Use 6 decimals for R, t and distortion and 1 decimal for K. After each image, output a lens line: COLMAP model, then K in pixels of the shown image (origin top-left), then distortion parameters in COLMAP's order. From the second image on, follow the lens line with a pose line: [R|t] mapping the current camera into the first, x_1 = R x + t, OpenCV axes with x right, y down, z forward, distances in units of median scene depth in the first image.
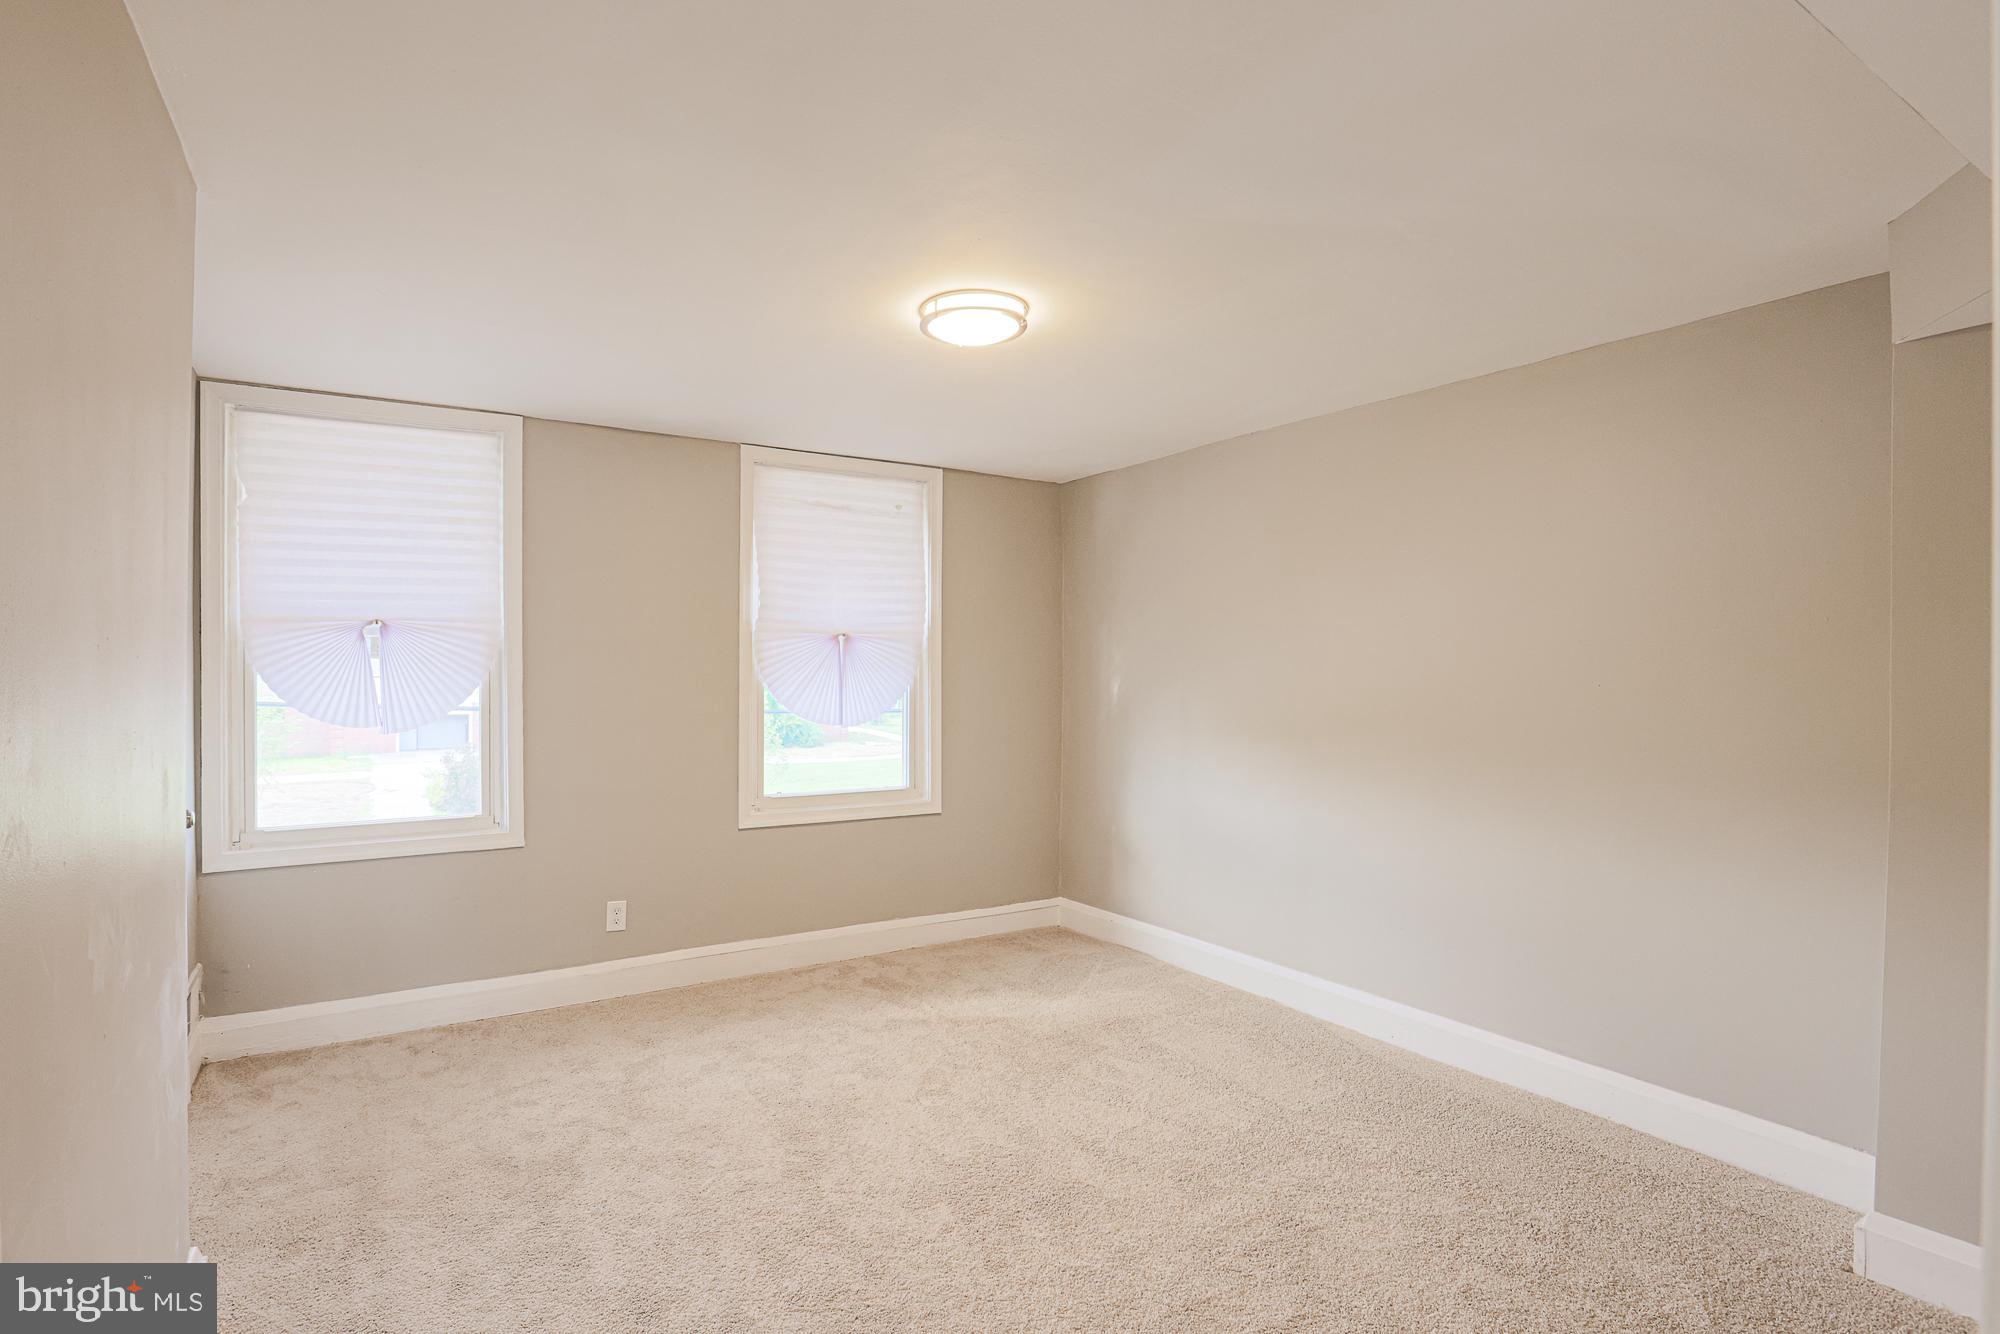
lens RADIAL K [[983.9, 0, 943.6], [0, 983.9, 674.1], [0, 0, 1]] dist [-0.064158, 0.040428]
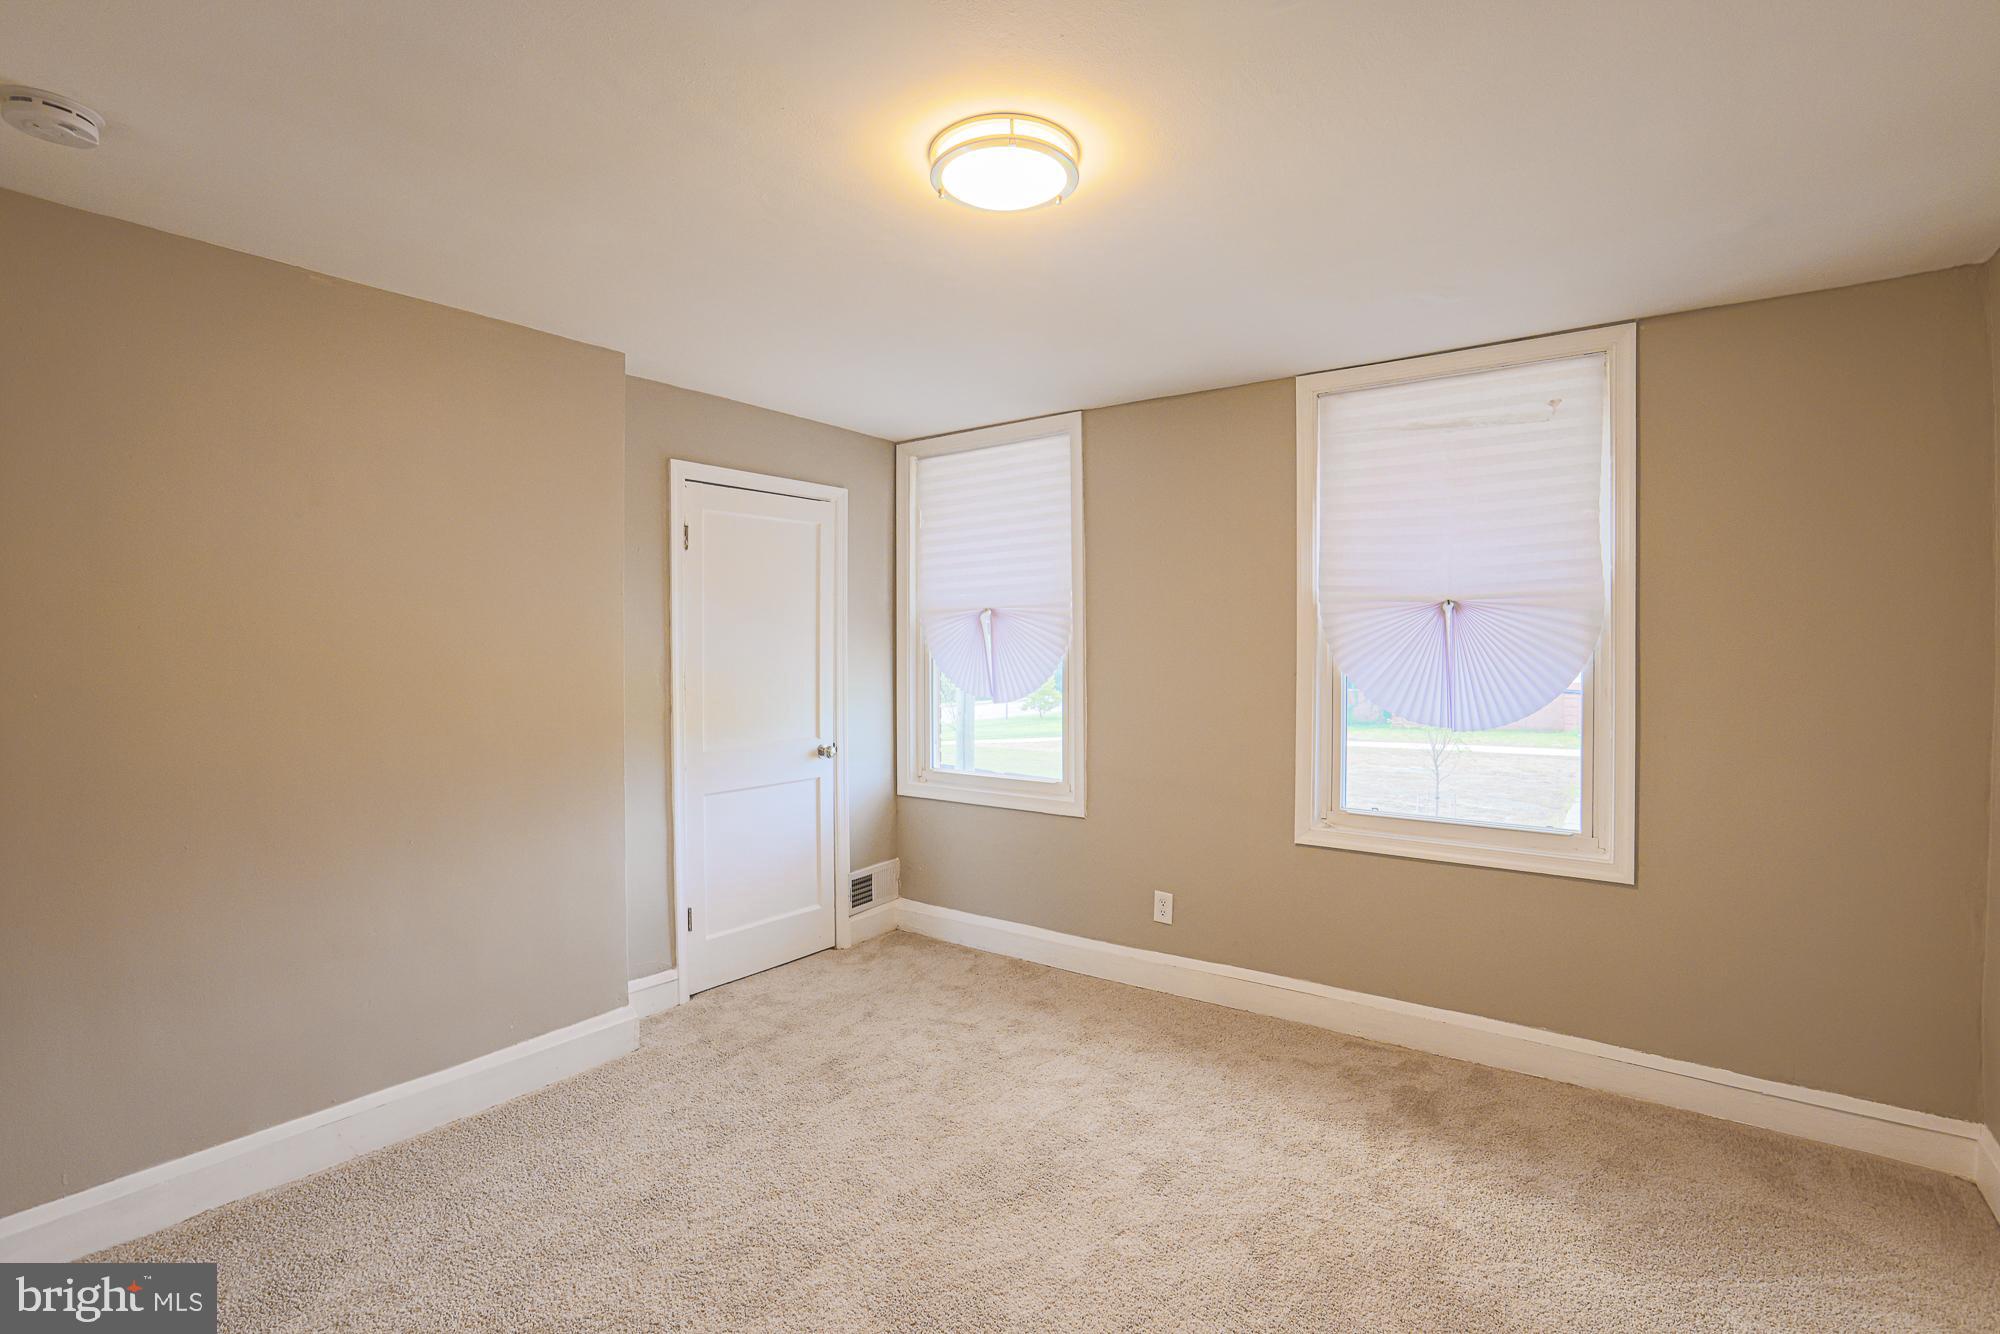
lens RADIAL K [[937.8, 0, 1008.3], [0, 937.8, 658.7], [0, 0, 1]] dist [-0.058725, 0.022564]
pose [[0.377733, 0.009883, -0.925862, 0.450949], [-0.005573, 0.999949, 0.008400, -0.003307], [0.925898, 0.001987, 0.377769, 0.507971]]
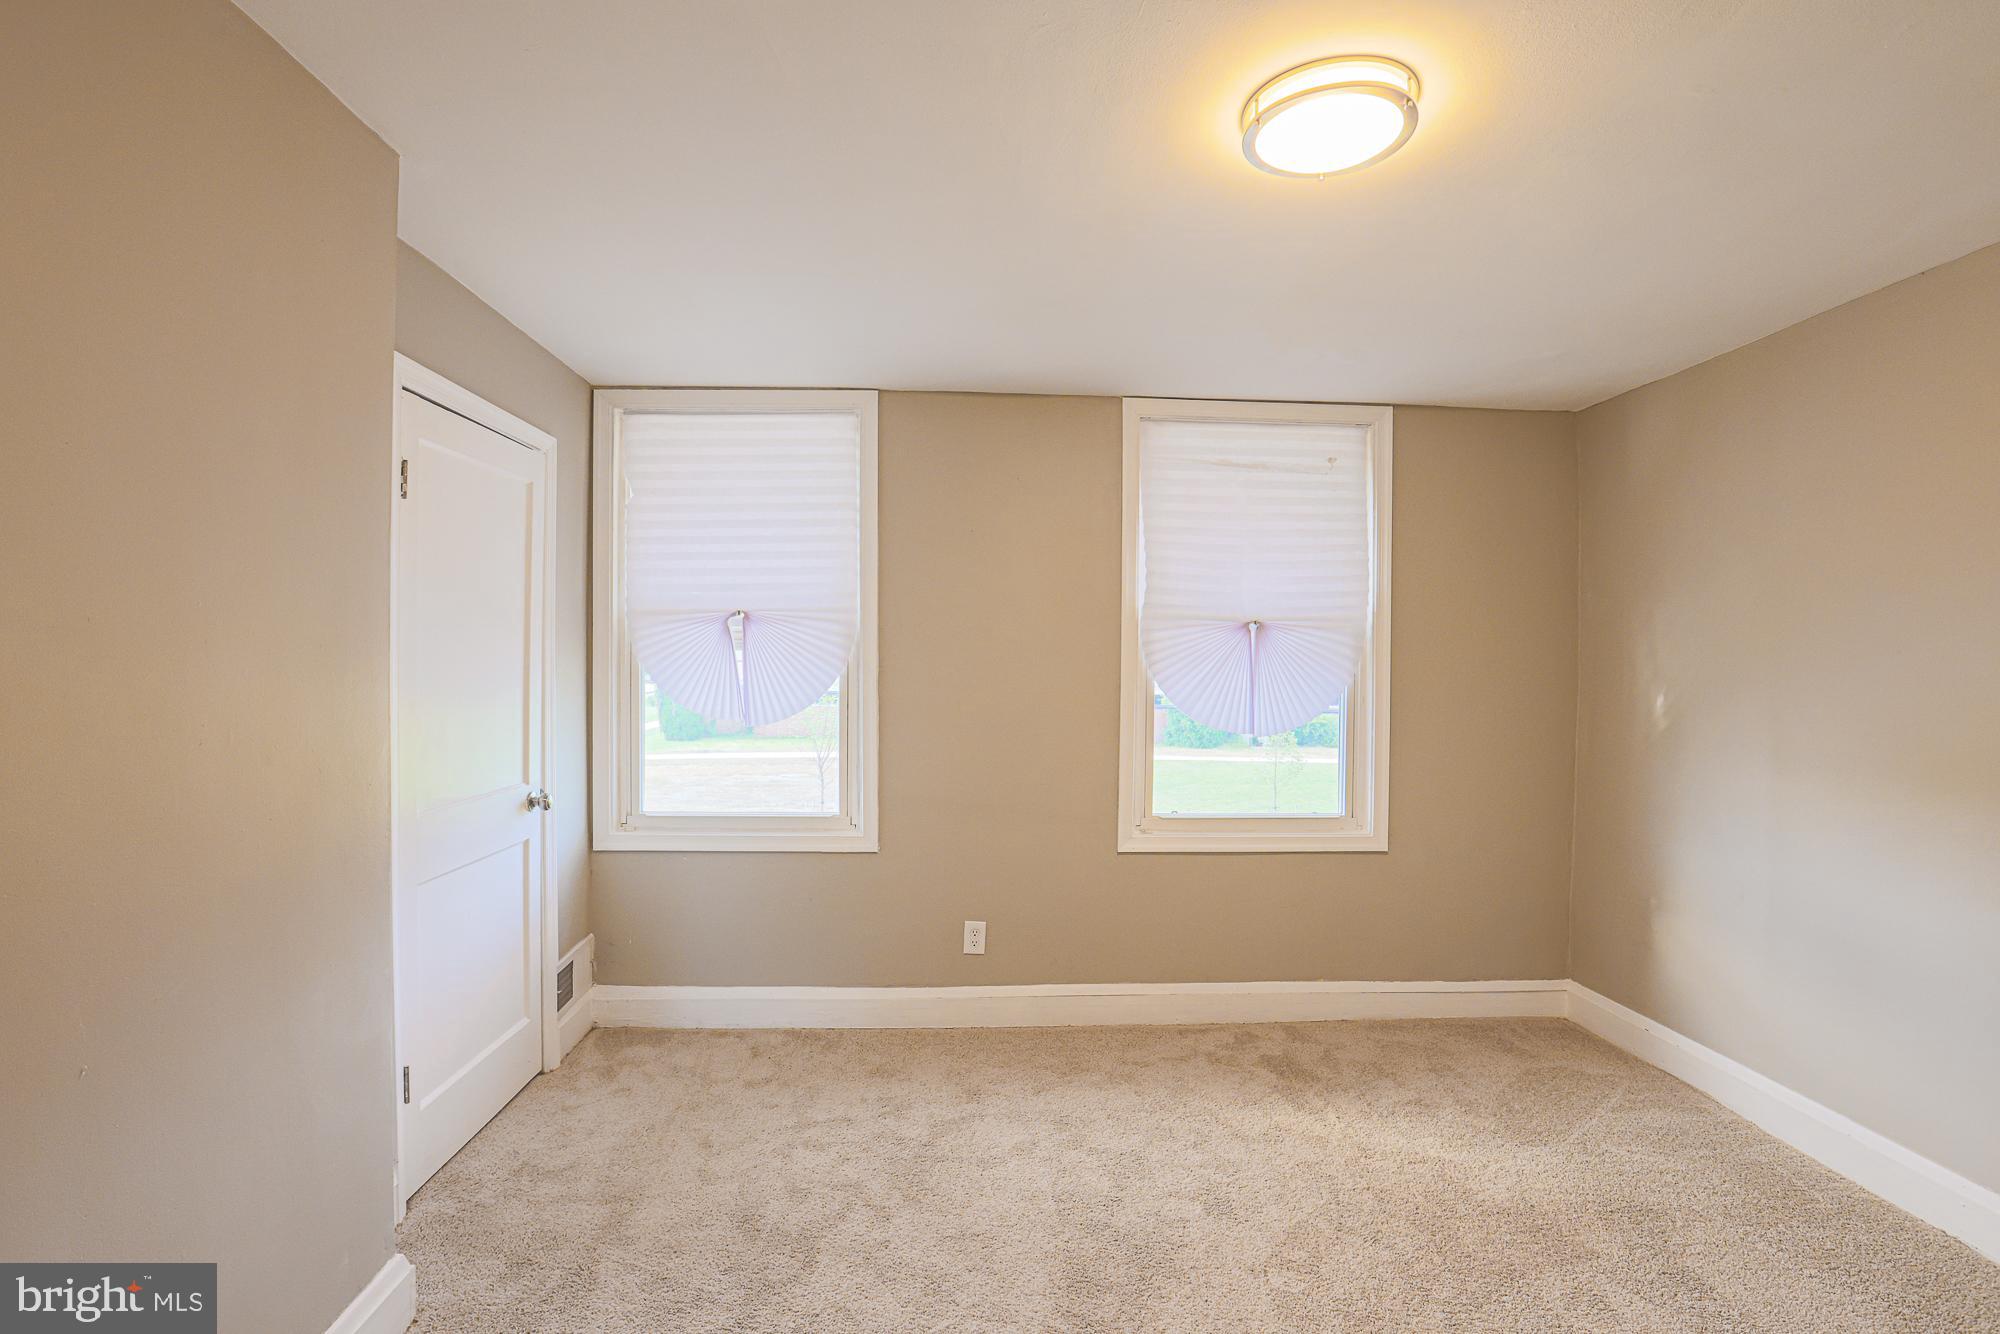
lens RADIAL K [[938.7, 0, 986.3], [0, 938.7, 677.8], [0, 0, 1]] dist [-0.057230, 0.021530]
pose [[0.873743, 0.013495, -0.486201, 0.089213], [-0.010282, 0.999904, 0.009276, 0.000566], [0.486279, -0.003106, 0.873798, 0.249622]]
